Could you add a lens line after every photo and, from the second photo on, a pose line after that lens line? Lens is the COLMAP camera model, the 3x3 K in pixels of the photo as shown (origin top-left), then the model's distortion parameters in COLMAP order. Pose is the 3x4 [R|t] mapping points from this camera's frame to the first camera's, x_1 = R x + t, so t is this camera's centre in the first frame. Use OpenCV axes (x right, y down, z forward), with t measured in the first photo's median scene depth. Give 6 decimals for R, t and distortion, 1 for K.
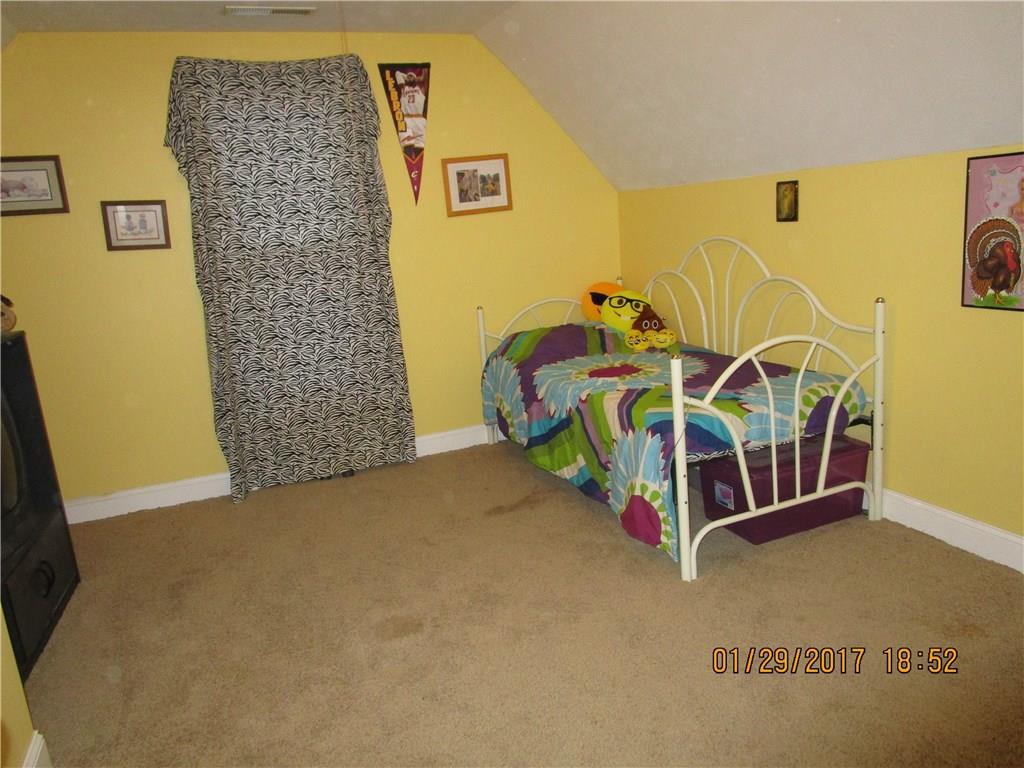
lens RADIAL K [[732.6, 0, 509.7], [0, 732.6, 386.6], [0, 0, 1]] dist [-0.024395, 0.006857]
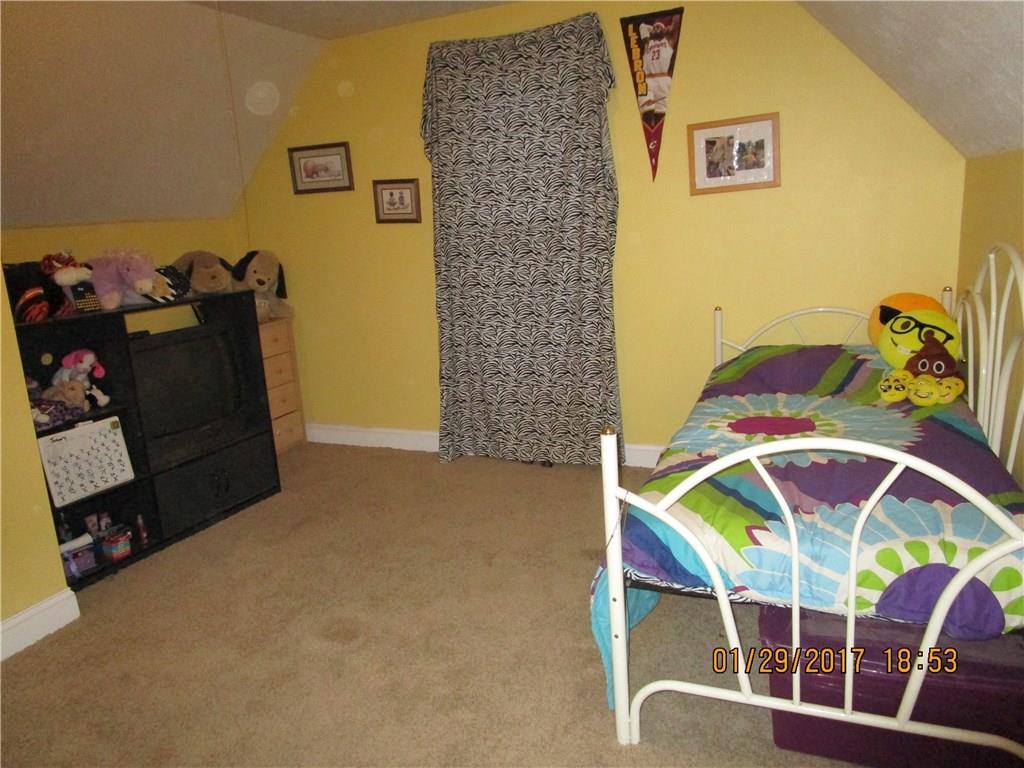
lens RADIAL K [[732.6, 0, 509.7], [0, 732.6, 386.6], [0, 0, 1]] dist [-0.024395, 0.006857]
pose [[0.705846, 0.193906, -0.681309, 0.400255], [-0.148231, 0.980943, 0.125615, -0.099083], [0.692683, 0.012326, 0.721137, 0.281267]]
